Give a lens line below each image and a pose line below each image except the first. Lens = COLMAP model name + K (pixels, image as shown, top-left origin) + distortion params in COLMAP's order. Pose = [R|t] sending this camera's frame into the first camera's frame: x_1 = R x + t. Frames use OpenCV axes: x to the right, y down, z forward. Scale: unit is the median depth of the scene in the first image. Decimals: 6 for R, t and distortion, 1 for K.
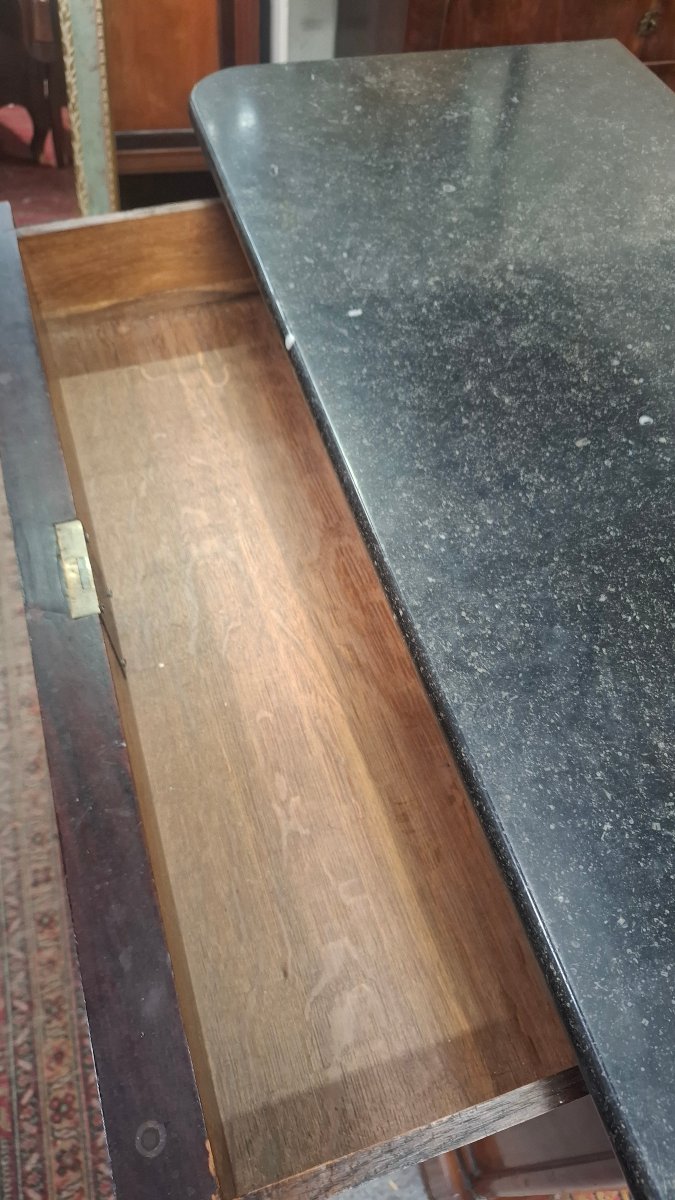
lens RADIAL K [[841.9, 0, 328.9], [0, 841.9, 648.6], [0, 0, 1]] dist [0.047808, -0.043992]
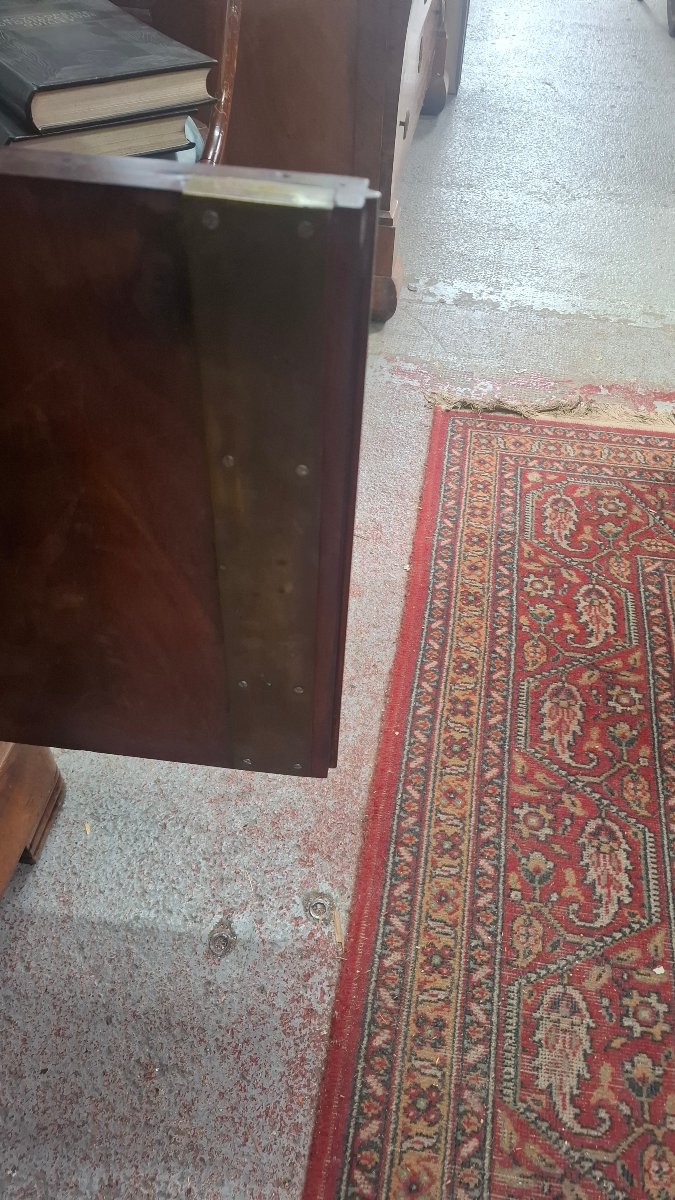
lens RADIAL K [[841.9, 0, 344.9], [0, 841.9, 601.4], [0, 0, 1]] dist [0.047808, -0.043992]
pose [[-0.898683, -0.383697, 0.212477, -0.365534], [0.303915, -0.195476, 0.932429, -0.053344], [-0.316236, 0.902533, 0.292282, 0.679414]]
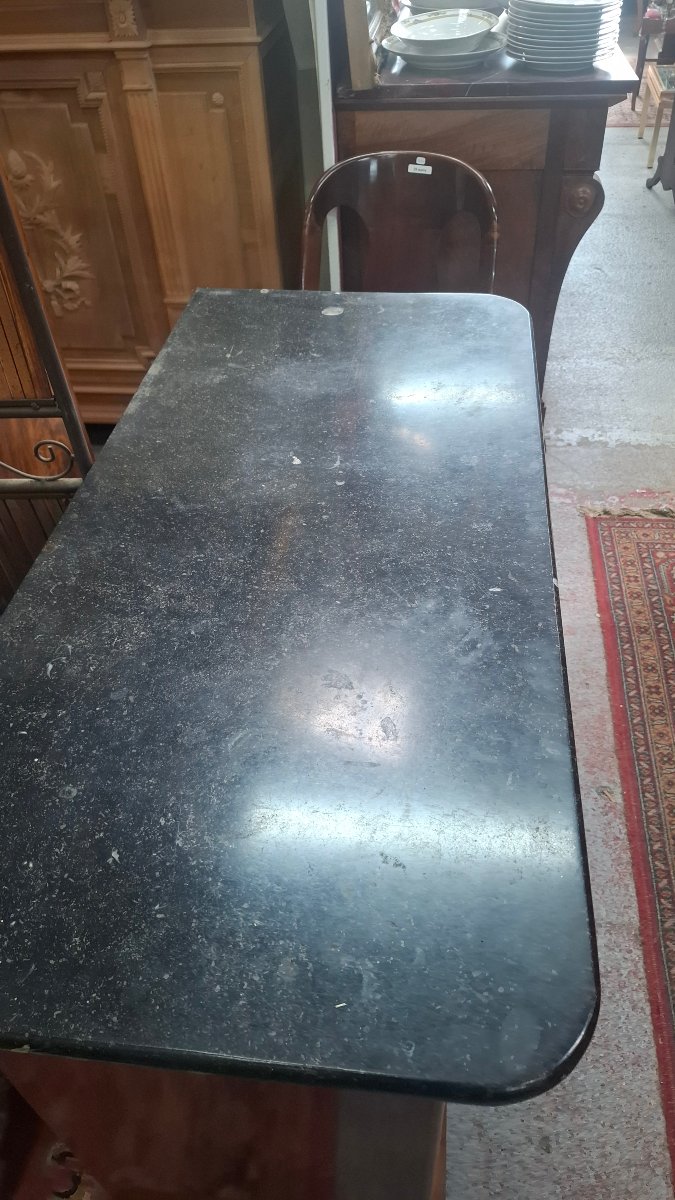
lens RADIAL K [[841.9, 0, 346.7], [0, 841.9, 599.9], [0, 0, 1]] dist [0.047808, -0.043992]
pose [[-0.920013, -0.287256, 0.266572, -0.077337], [0.312165, -0.125952, 0.941642, -1.255273], [-0.236917, 0.949537, 0.205549, 0.644157]]
